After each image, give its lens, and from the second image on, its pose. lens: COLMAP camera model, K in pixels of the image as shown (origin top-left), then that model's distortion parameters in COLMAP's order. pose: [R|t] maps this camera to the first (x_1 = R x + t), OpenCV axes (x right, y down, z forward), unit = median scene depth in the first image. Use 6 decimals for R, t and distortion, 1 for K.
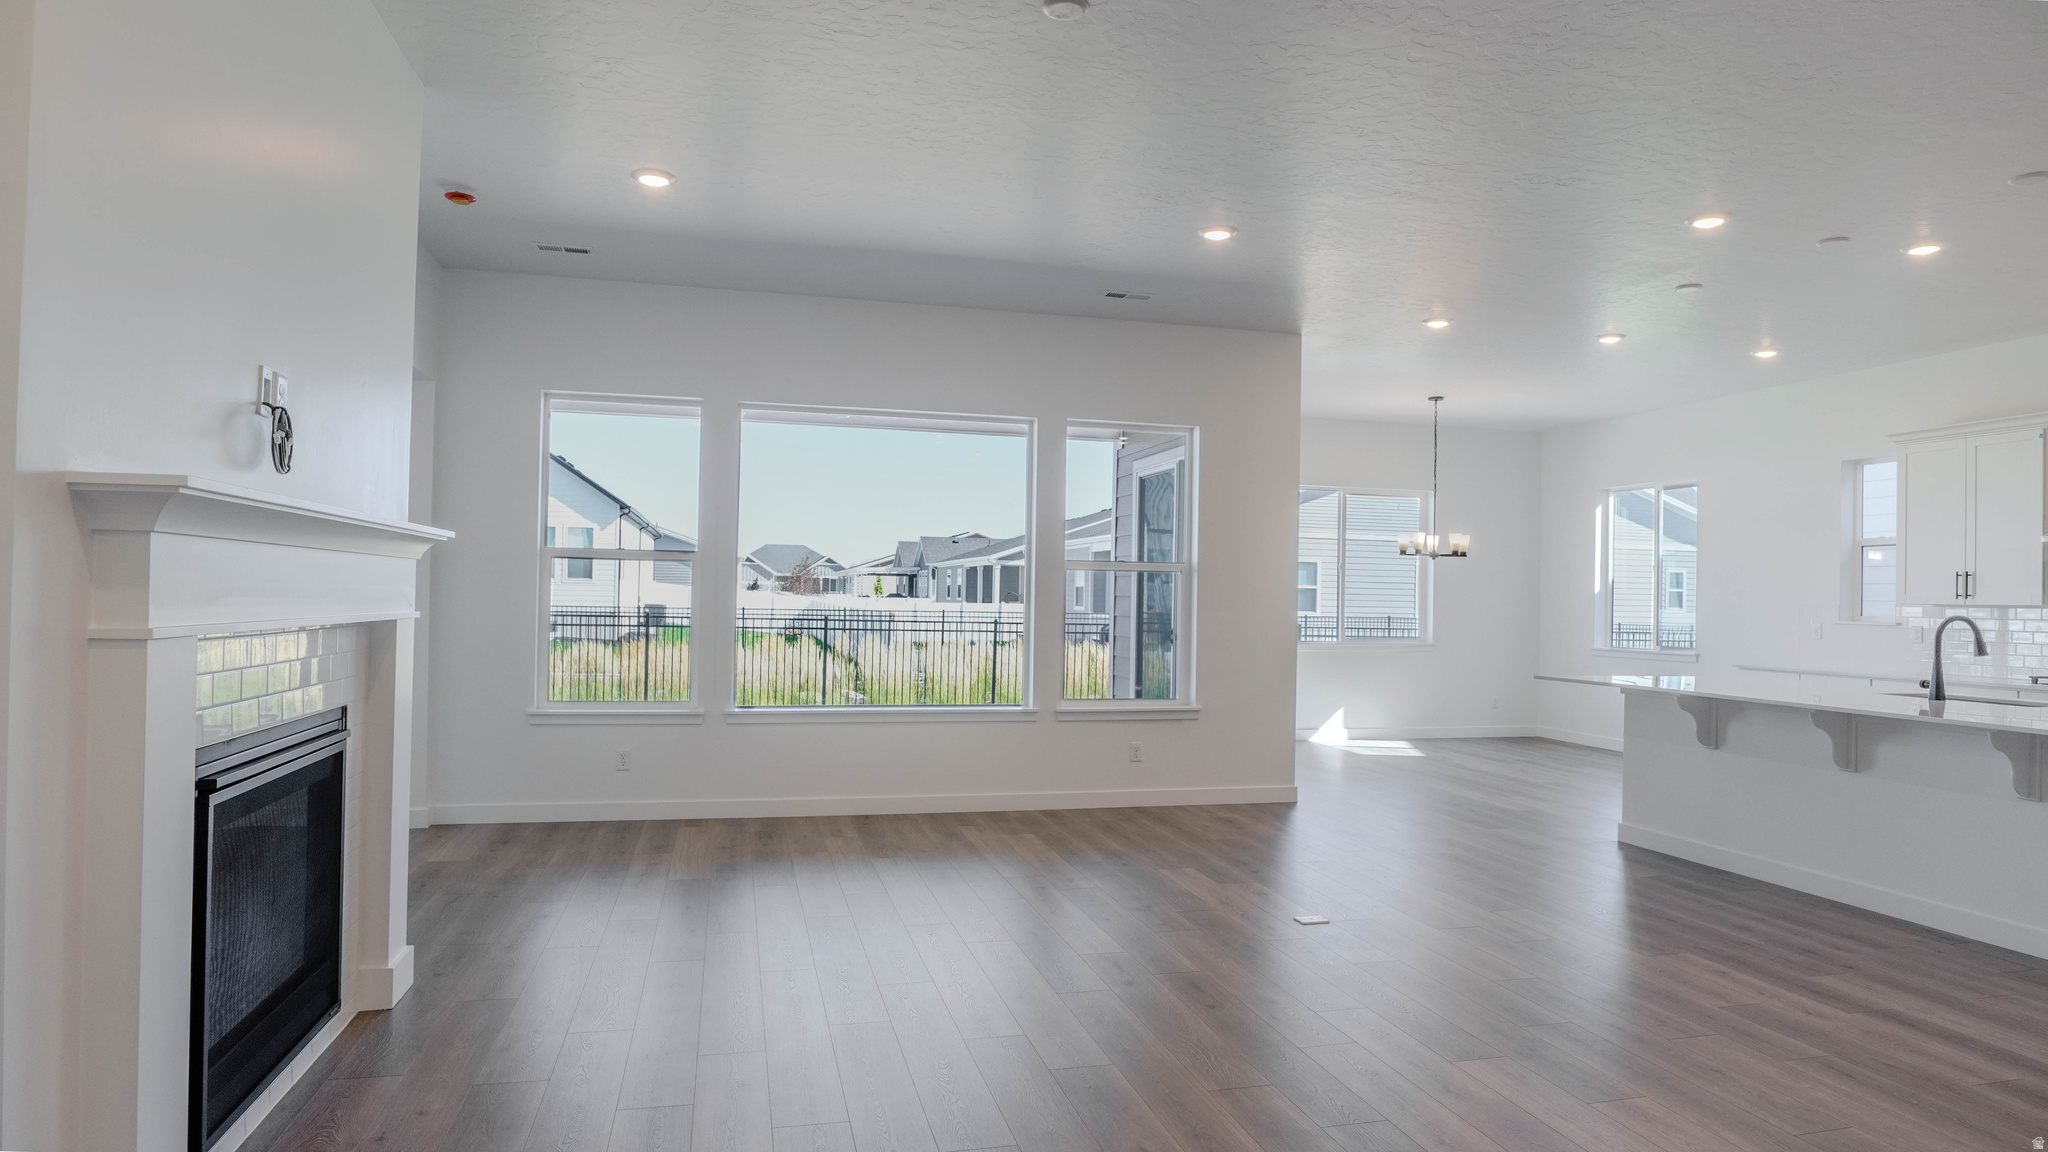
lens RADIAL K [[1120.0, 0, 1022.8], [0, 1120.0, 583.7], [0, 0, 1]] dist [-0.040834, 0.012783]
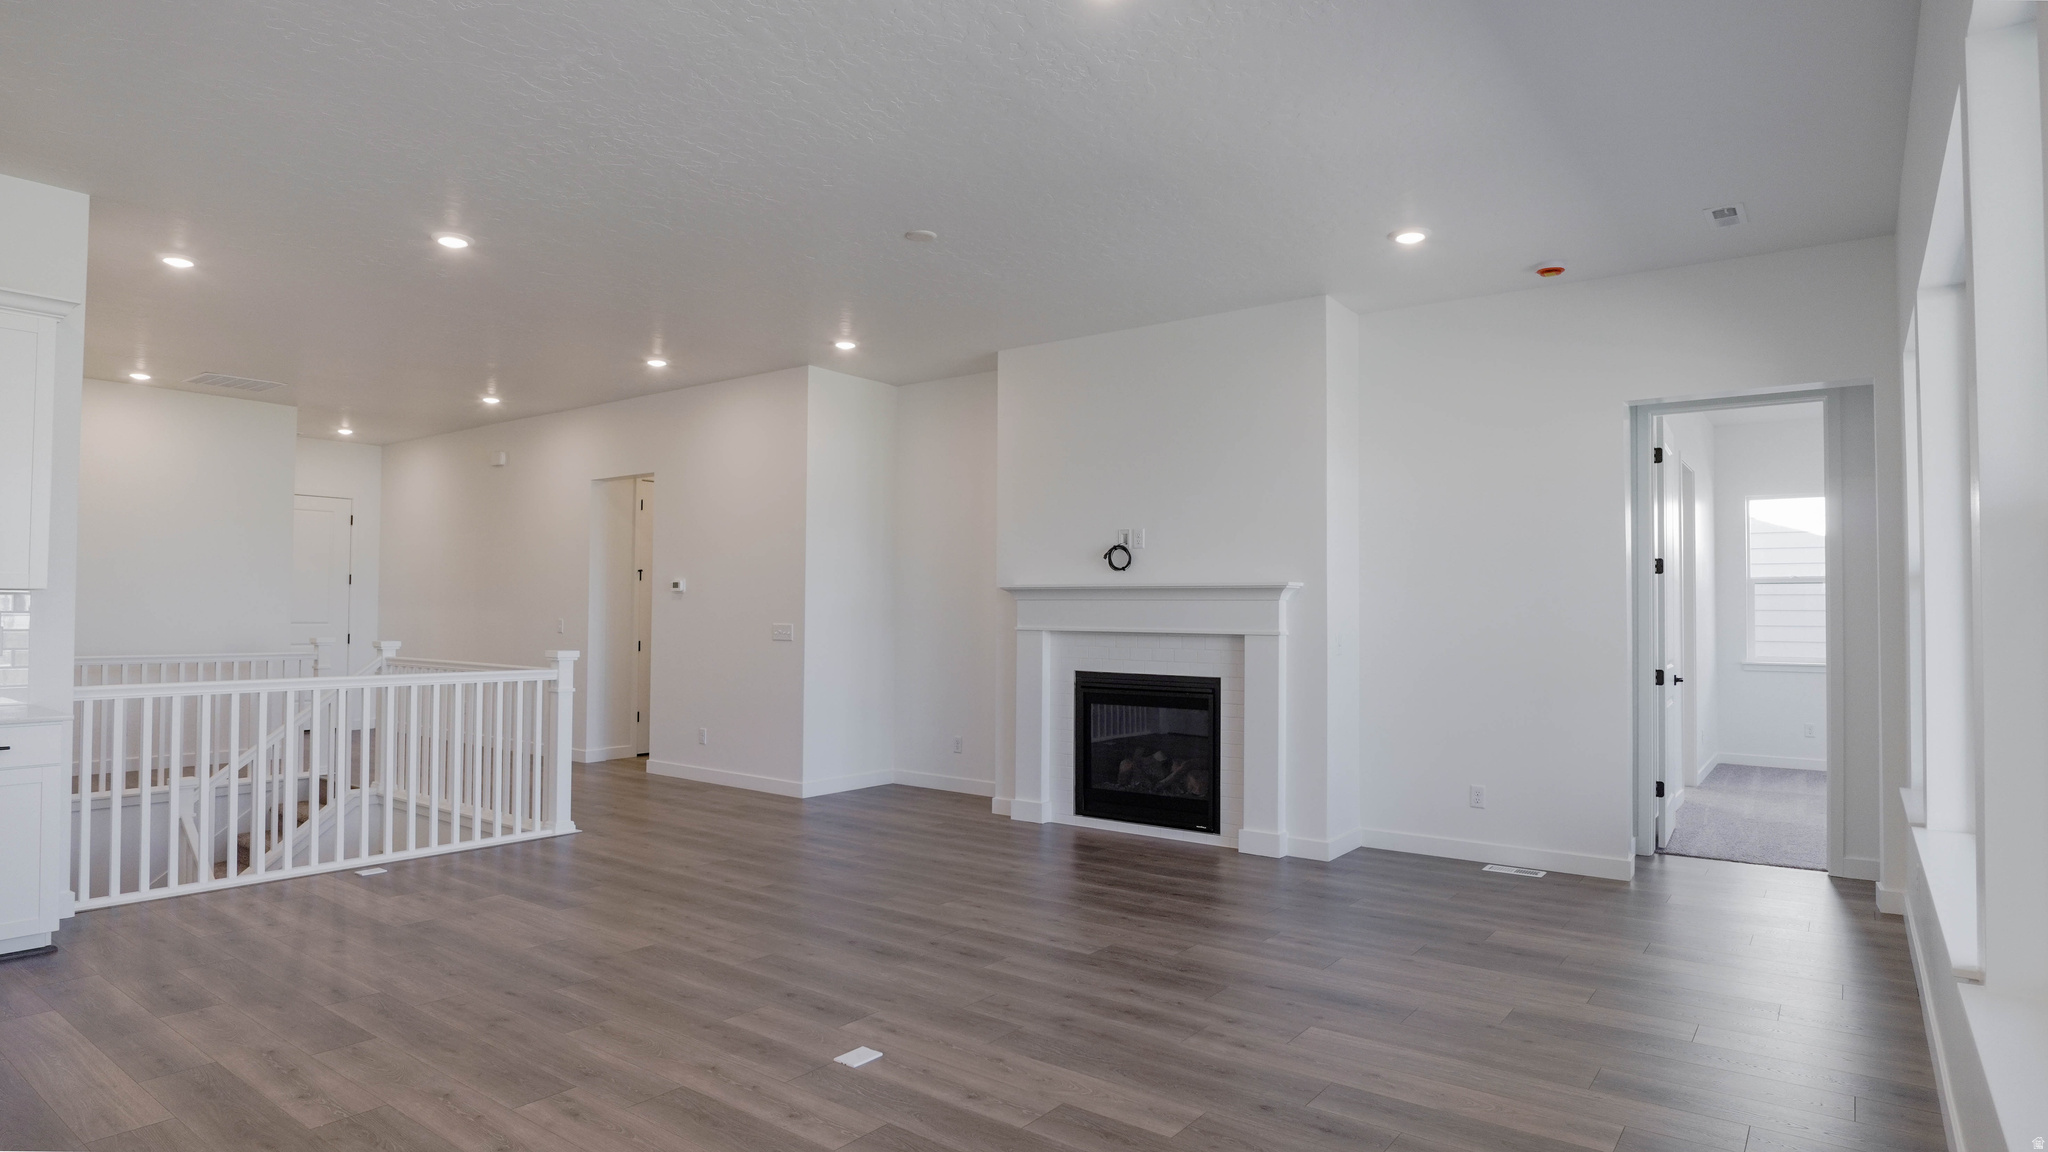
lens RADIAL K [[1120.0, 0, 1022.8], [0, 1120.0, 583.7], [0, 0, 1]] dist [-0.040834, 0.012783]
pose [[-0.772742, -0.039674, -0.633479, 0.687752], [-0.010182, 0.998691, -0.050126, 0.037526], [0.634638, -0.032284, -0.772135, 1.749383]]
